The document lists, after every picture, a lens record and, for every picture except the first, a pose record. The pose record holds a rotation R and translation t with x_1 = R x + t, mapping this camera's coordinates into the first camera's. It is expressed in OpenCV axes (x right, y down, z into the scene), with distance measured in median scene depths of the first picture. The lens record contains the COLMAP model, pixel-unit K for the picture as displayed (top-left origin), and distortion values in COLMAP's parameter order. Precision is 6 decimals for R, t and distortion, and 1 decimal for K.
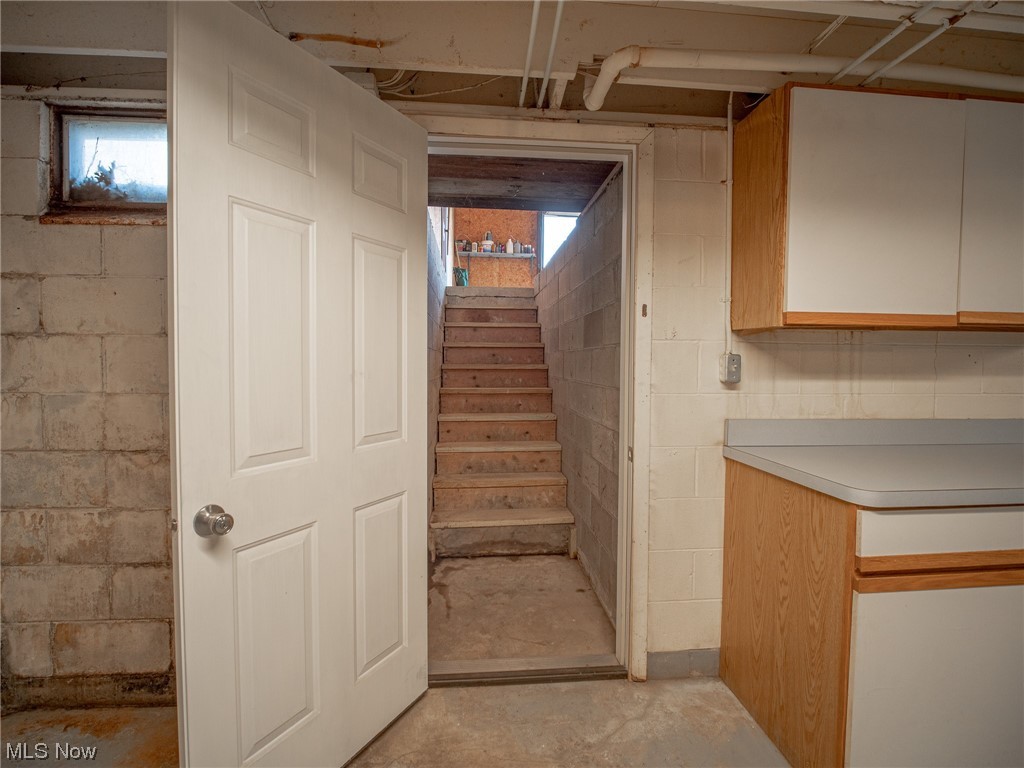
lens RADIAL K [[465.9, 0, 511.5], [0, 465.9, 378.4], [0, 0, 1]] dist [-0.012223, -0.002206]
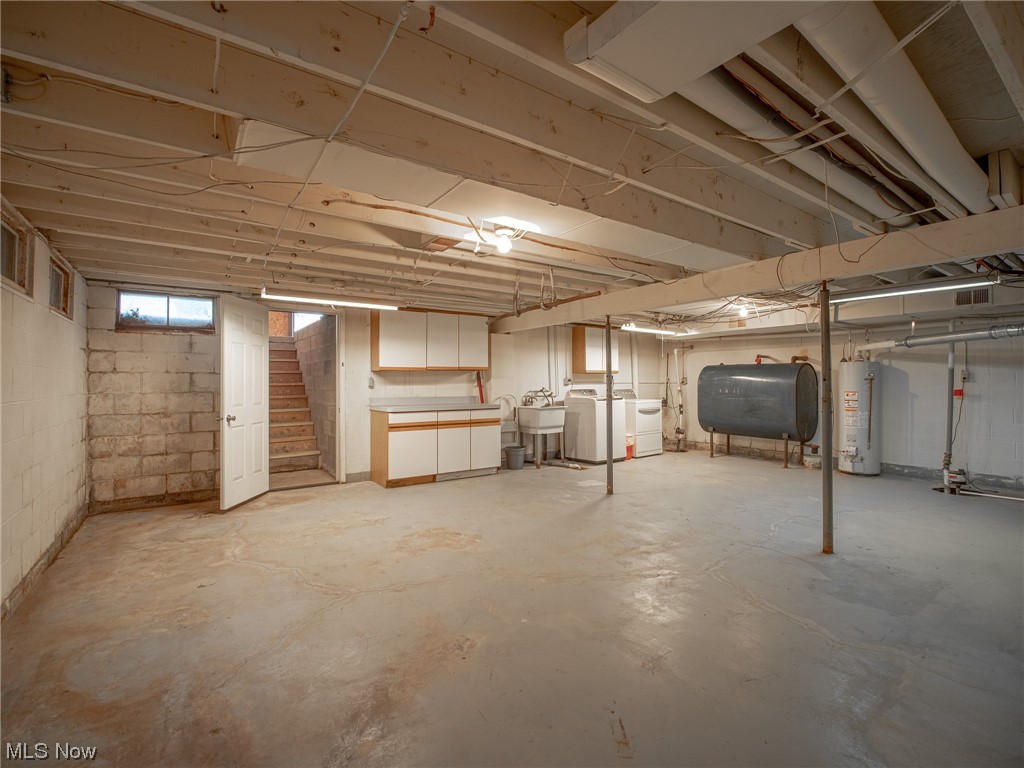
lens RADIAL K [[465.9, 0, 508.9], [0, 465.9, 376.1], [0, 0, 1]] dist [-0.012223, -0.002206]
pose [[0.867430, -0.004041, 0.497542, -0.331174], [0.027712, 0.998807, -0.040200, 0.099223], [-0.496787, 0.048659, 0.866508, -2.452699]]
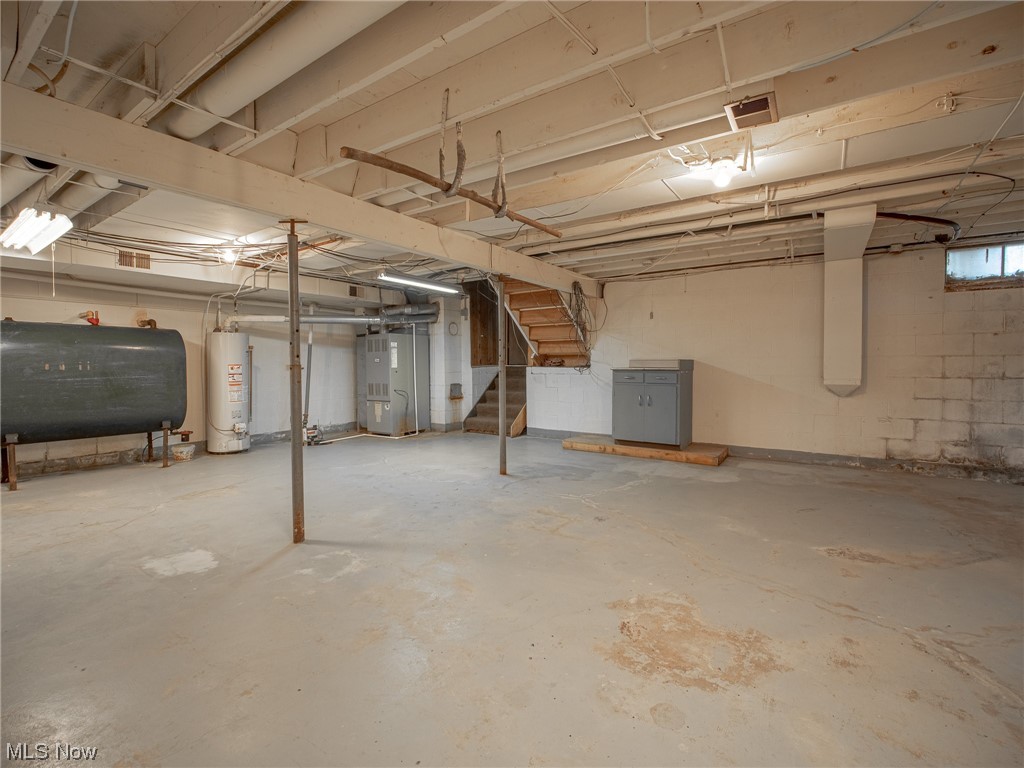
lens RADIAL K [[465.9, 0, 512.7], [0, 465.9, 376.1], [0, 0, 1]] dist [-0.012223, -0.002206]
pose [[-0.772947, -0.020558, 0.634137, 0.203053], [0.022387, 0.997969, 0.059640, 0.068935], [-0.634075, 0.060295, -0.770917, 1.655446]]
